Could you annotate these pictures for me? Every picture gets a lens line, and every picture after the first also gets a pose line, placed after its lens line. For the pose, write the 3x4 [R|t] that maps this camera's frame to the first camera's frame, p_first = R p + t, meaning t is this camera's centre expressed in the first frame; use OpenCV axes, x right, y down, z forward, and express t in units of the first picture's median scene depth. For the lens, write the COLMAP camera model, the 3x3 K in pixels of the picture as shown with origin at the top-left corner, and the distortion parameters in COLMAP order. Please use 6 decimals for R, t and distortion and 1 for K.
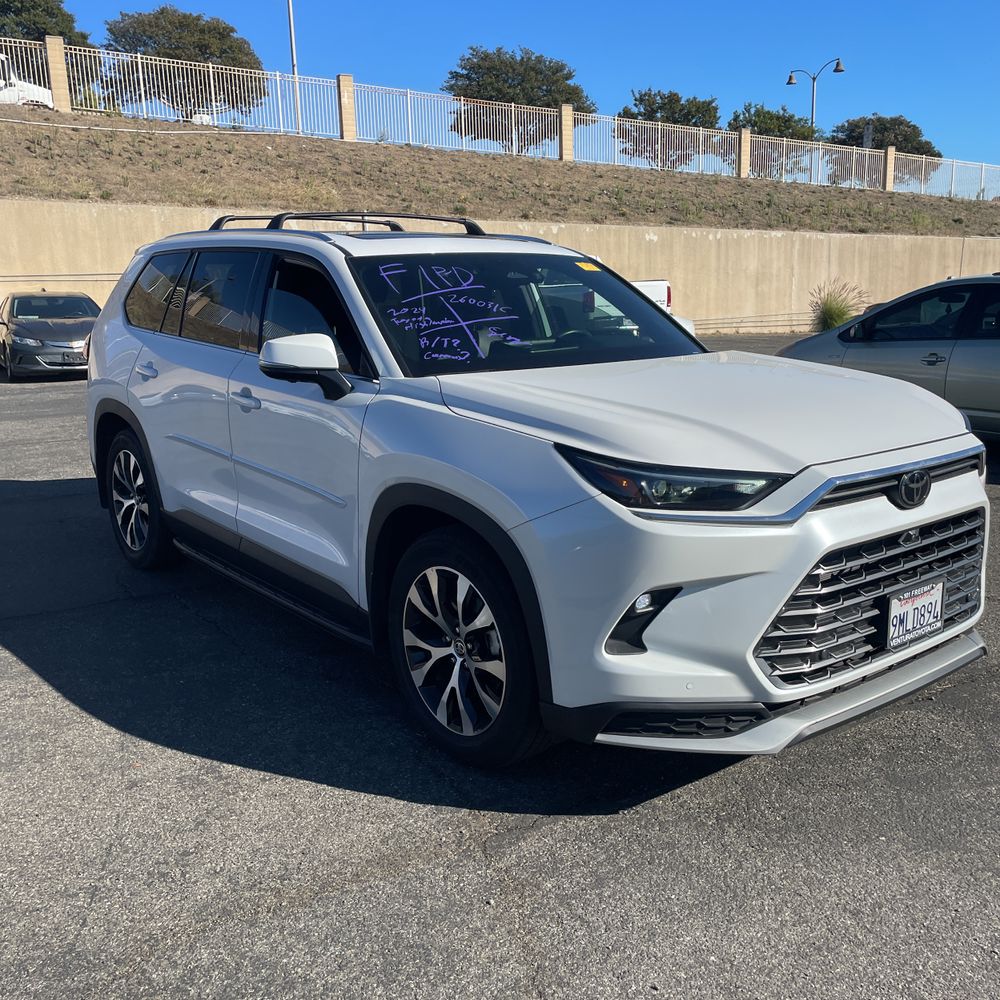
lens RADIAL K [[1008.8, 0, 497.1], [0, 1008.8, 498.0], [0, 0, 1]] dist [0.026110, 0.000000]
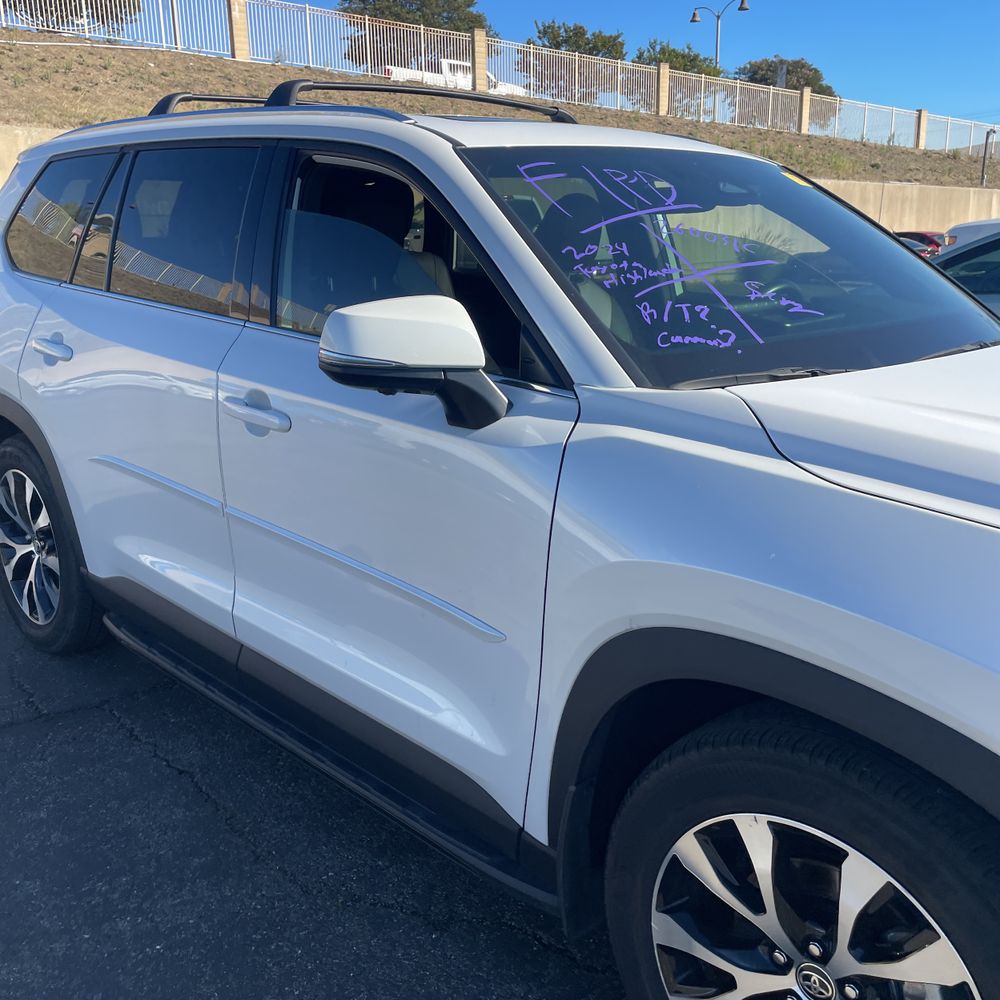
lens RADIAL K [[1008.8, 0, 494.1], [0, 1008.8, 500.5], [0, 0, 1]] dist [0.026110, 0.000000]
pose [[0.994297, -0.016695, 0.105335, -0.149237], [0.010910, 0.998412, 0.055259, -0.065468], [-0.106090, -0.053795, 0.992900, 0.366652]]
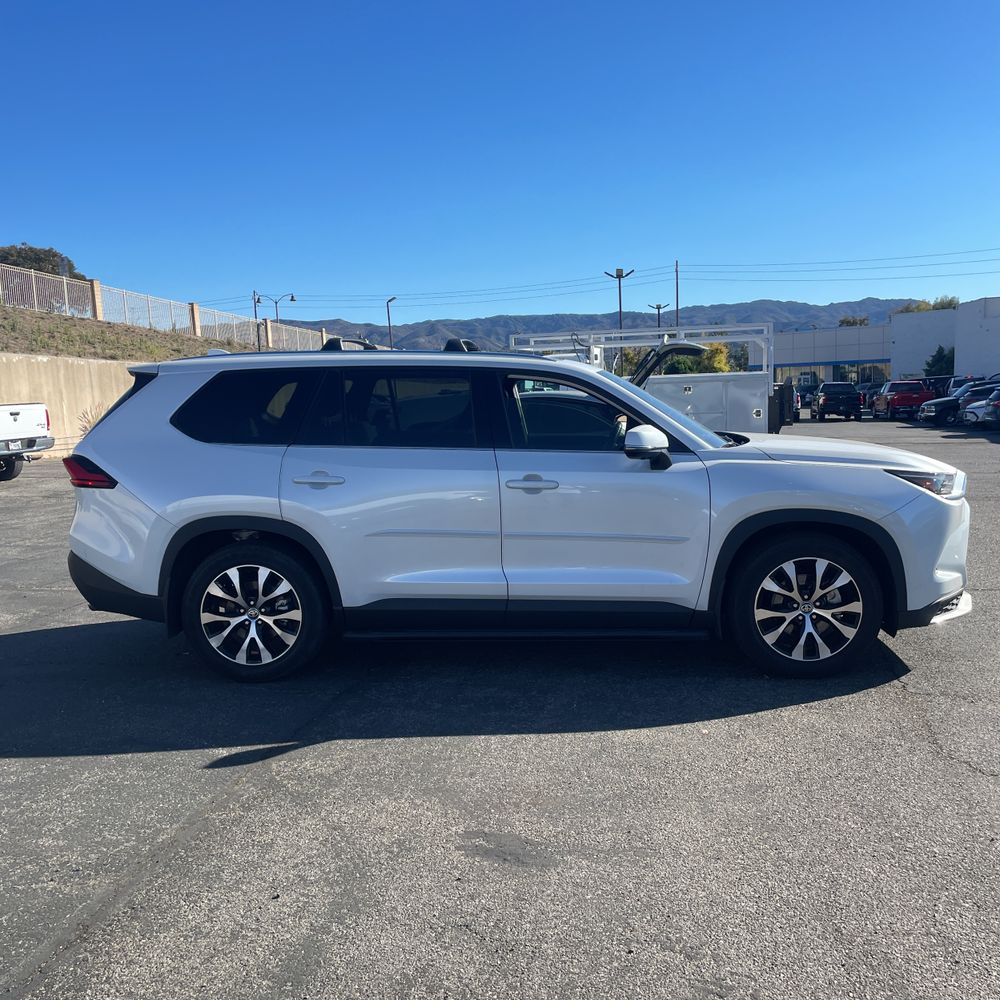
lens RADIAL K [[1008.8, 0, 491.2], [0, 1008.8, 533.4], [0, 0, 1]] dist [0.026110, 0.000000]
pose [[0.681982, -0.113799, 0.722461, -1.001222], [0.175973, 0.984333, -0.011066, -0.025892], [-0.709883, 0.134680, 0.691323, 0.145167]]
